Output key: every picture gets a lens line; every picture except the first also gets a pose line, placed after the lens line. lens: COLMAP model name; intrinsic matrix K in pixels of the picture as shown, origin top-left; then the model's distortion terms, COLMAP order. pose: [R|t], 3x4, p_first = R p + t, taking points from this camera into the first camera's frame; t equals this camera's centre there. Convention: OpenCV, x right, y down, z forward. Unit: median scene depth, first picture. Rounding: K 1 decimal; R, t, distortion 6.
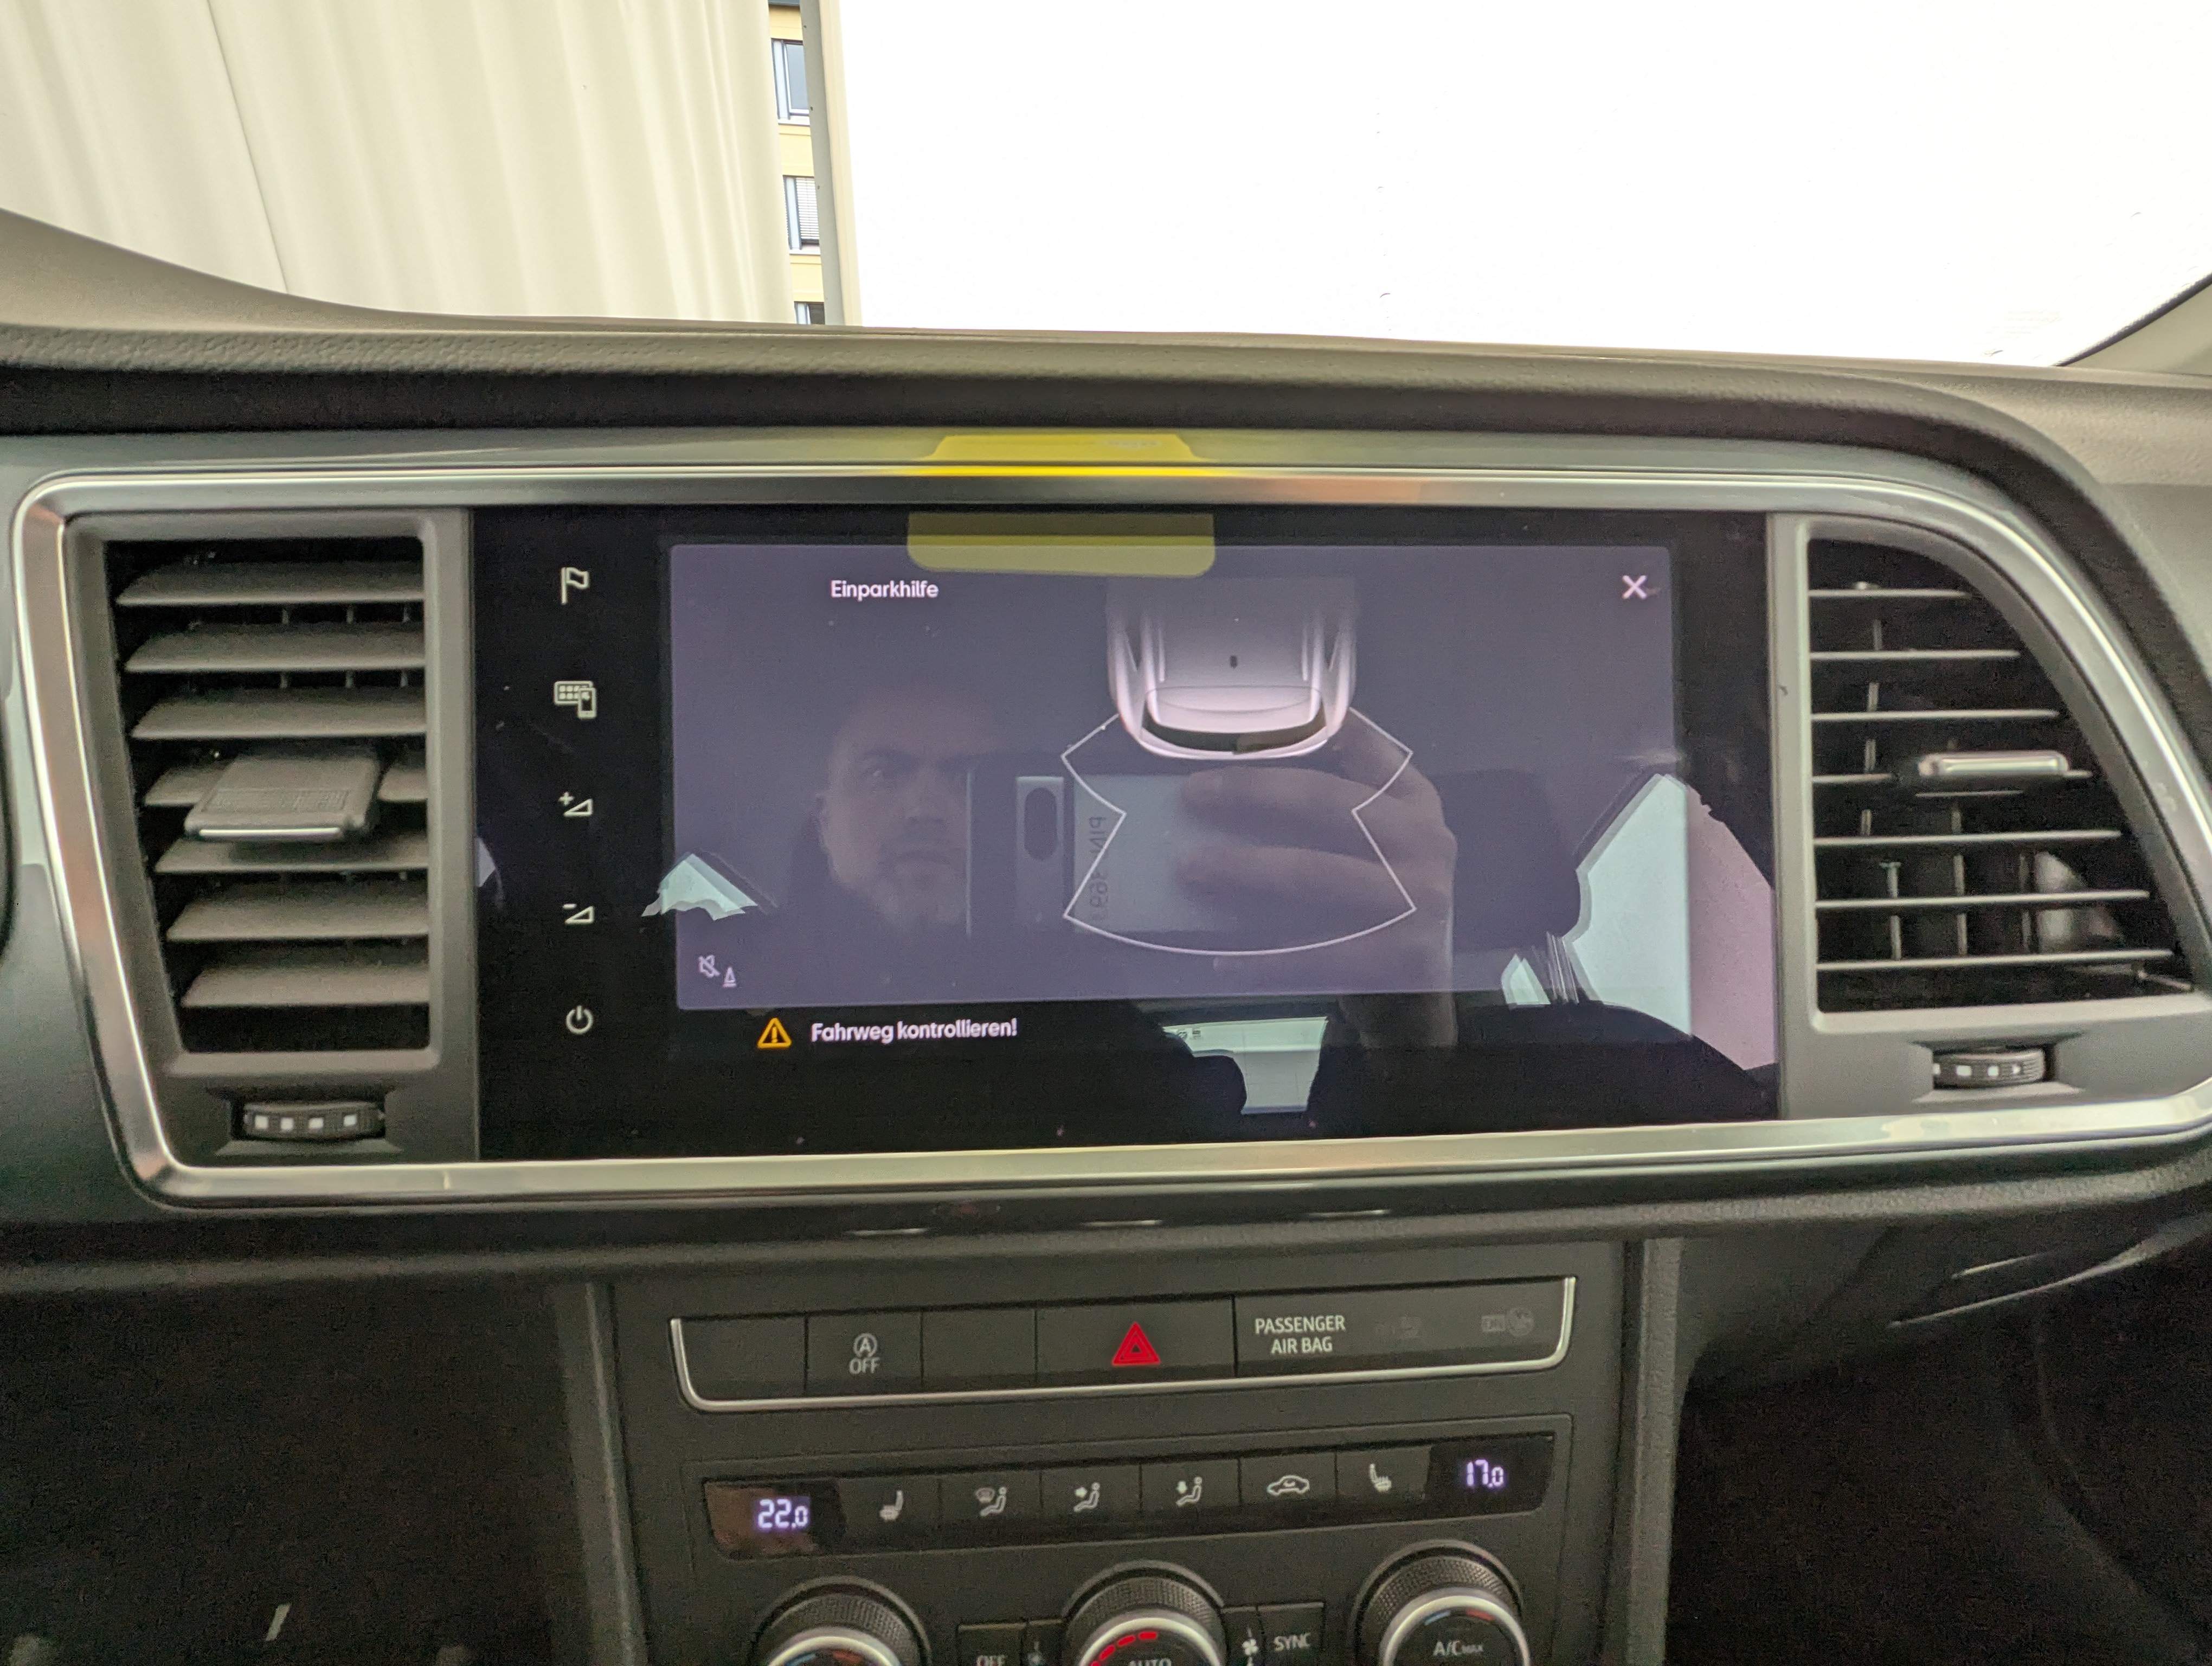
lens RADIAL K [[1052.6, 0, 1102.3], [0, 1052.6, 846.0], [0, 0, 1]] dist [0.004723, -0.002310]
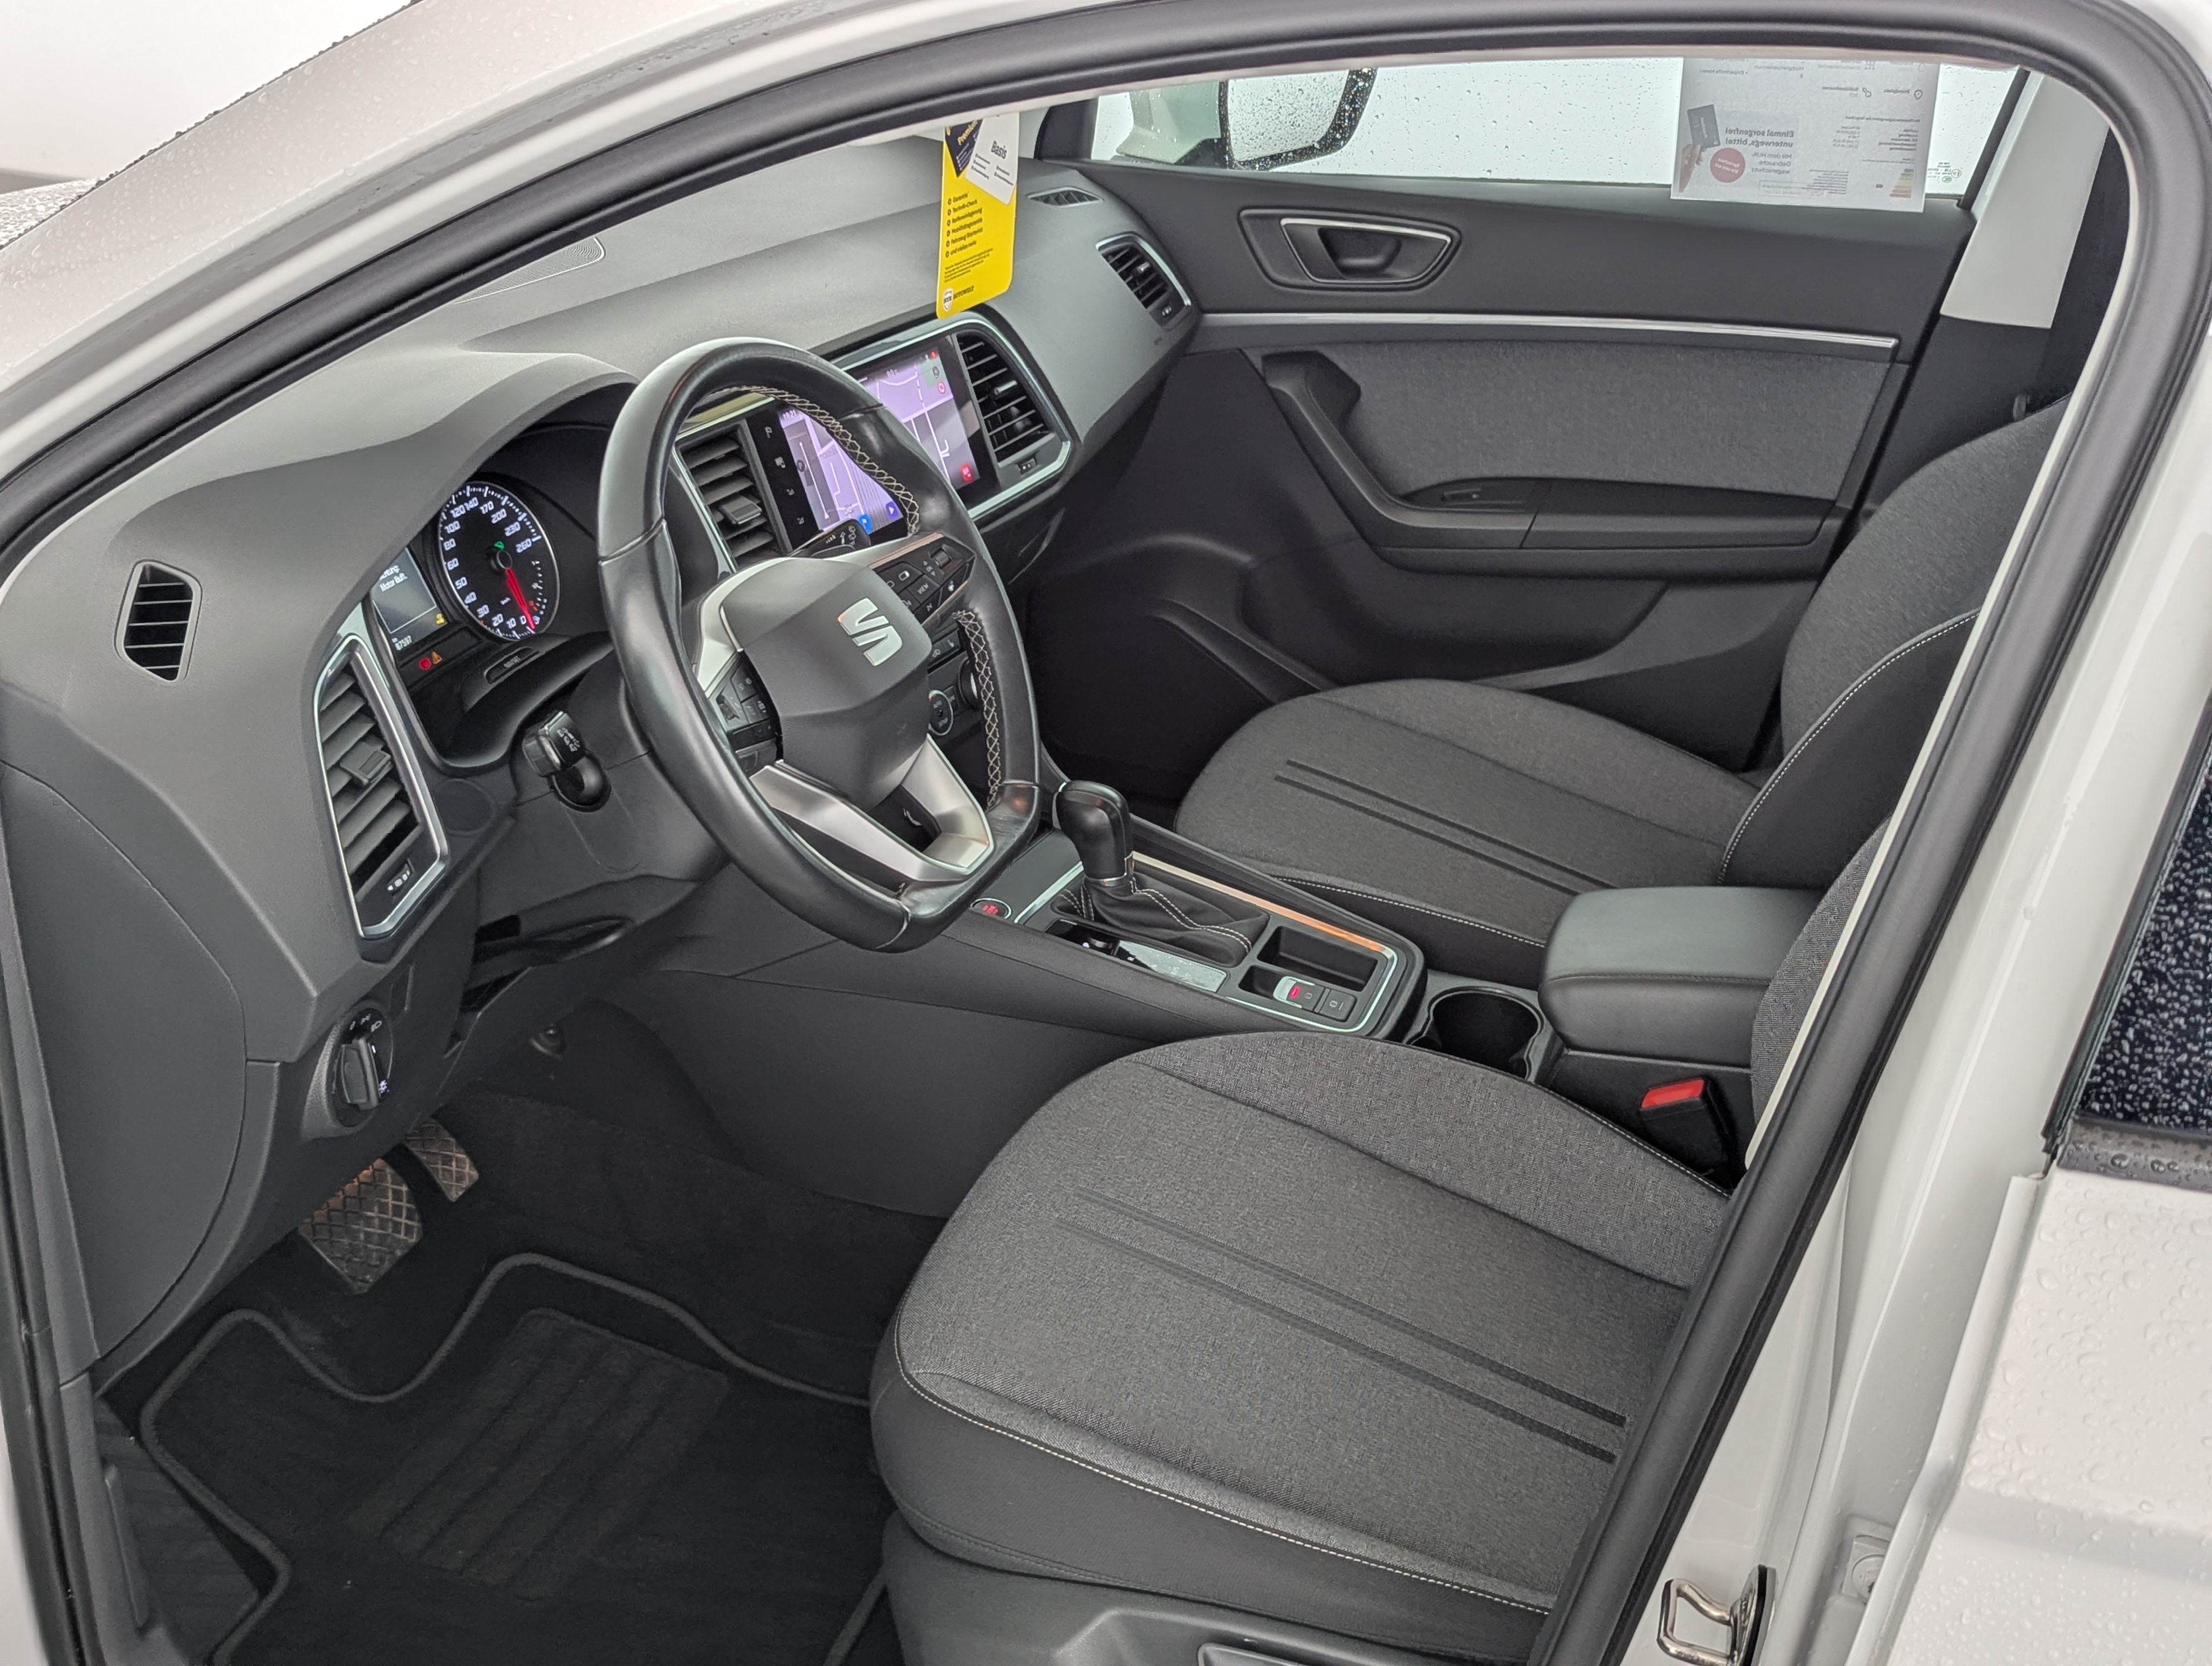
lens RADIAL K [[2484.1, 0, 1118.2], [0, 2484.1, 792.4], [0, 0, 1]] dist [0.087734, 0.000000]
pose [[0.528179, -0.360137, 0.768979, -5.601020], [0.293220, 0.927253, 0.232861, -0.608087], [-0.796900, 0.102488, 0.595355, -3.979624]]
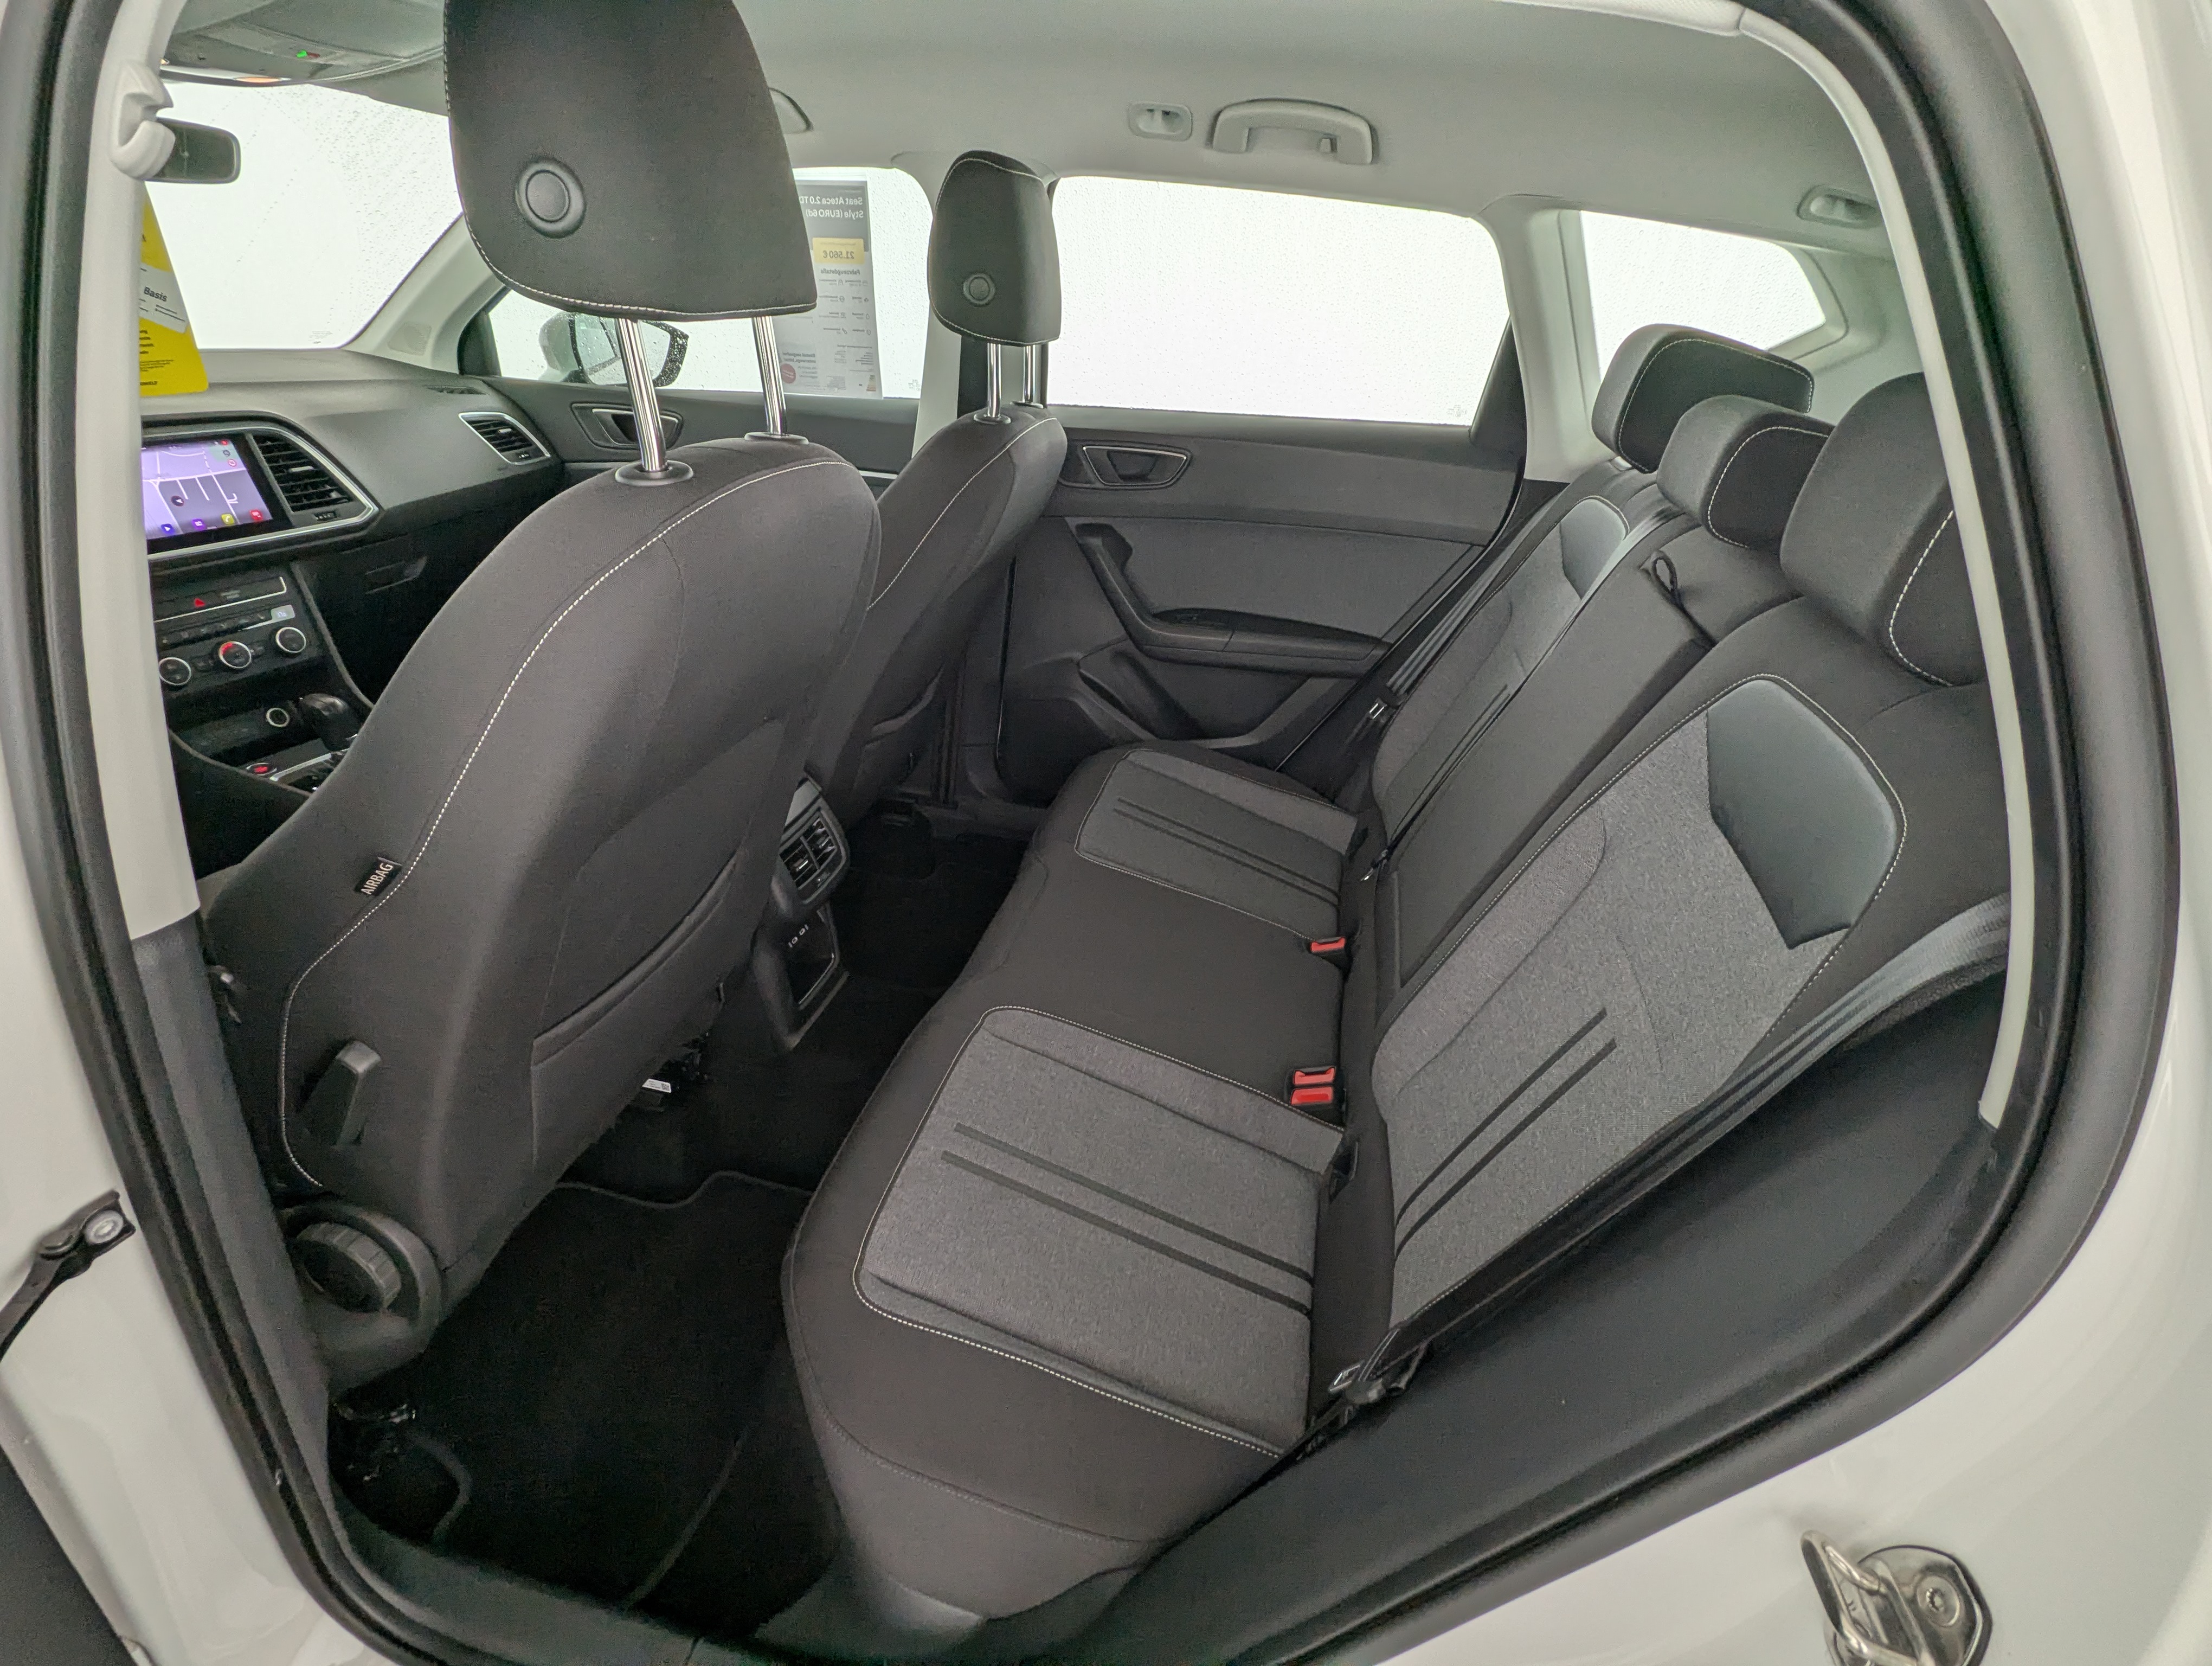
lens RADIAL K [[1052.6, 0, 1106.1], [0, 1052.6, 832.3], [0, 0, 1]] dist [0.004723, -0.002310]
pose [[0.427873, -0.408622, 0.806197, -2.815541], [0.273211, 0.908715, 0.315582, 1.112054], [-0.861557, 0.085233, 0.500455, -5.597399]]
